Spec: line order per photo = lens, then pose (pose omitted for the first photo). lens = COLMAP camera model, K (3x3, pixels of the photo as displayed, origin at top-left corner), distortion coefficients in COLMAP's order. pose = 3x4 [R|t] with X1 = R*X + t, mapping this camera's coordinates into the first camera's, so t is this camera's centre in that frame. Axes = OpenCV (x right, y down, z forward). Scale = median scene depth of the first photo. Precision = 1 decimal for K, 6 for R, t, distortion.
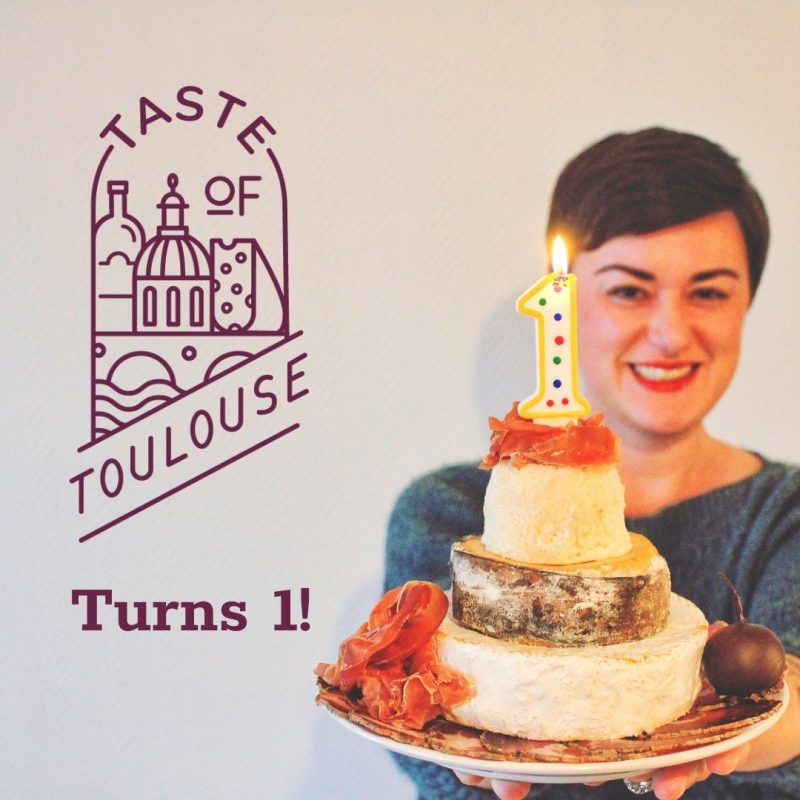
lens RADIAL K [[2258.6, 0, 400.0], [0, 2258.6, 400.0], [0, 0, 1]] dist [-0.304869, 0.240897]
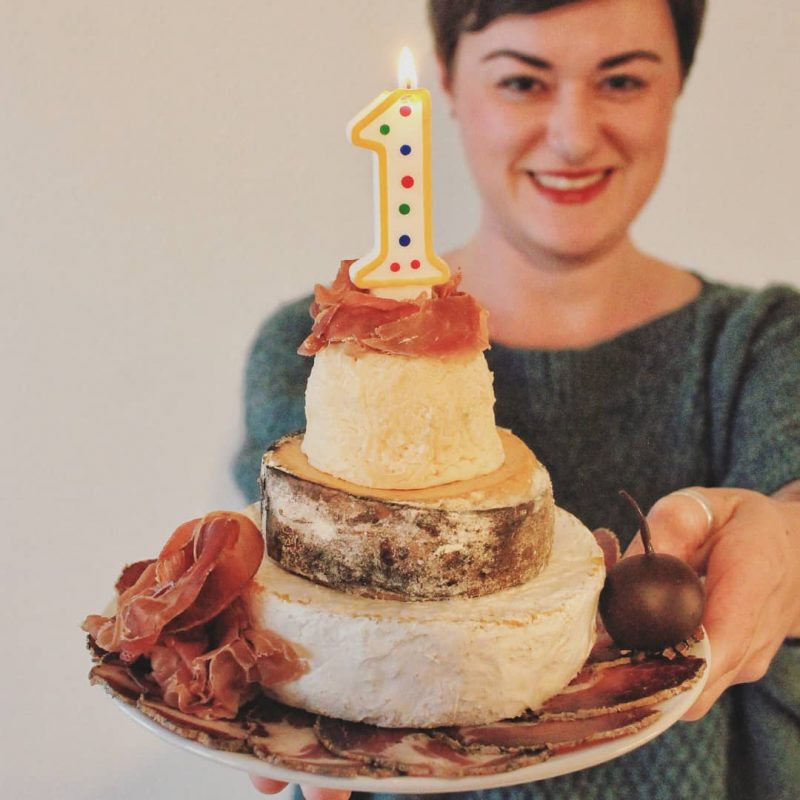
lens RADIAL K [[2258.6, 0, 400.0], [0, 2258.6, 400.0], [0, 0, 1]] dist [-0.304869, 0.240897]
pose [[0.988276, -0.029051, 0.149890, -0.044435], [0.001041, 0.982991, 0.183651, -0.093260], [-0.152676, -0.181342, 0.971496, 0.283428]]
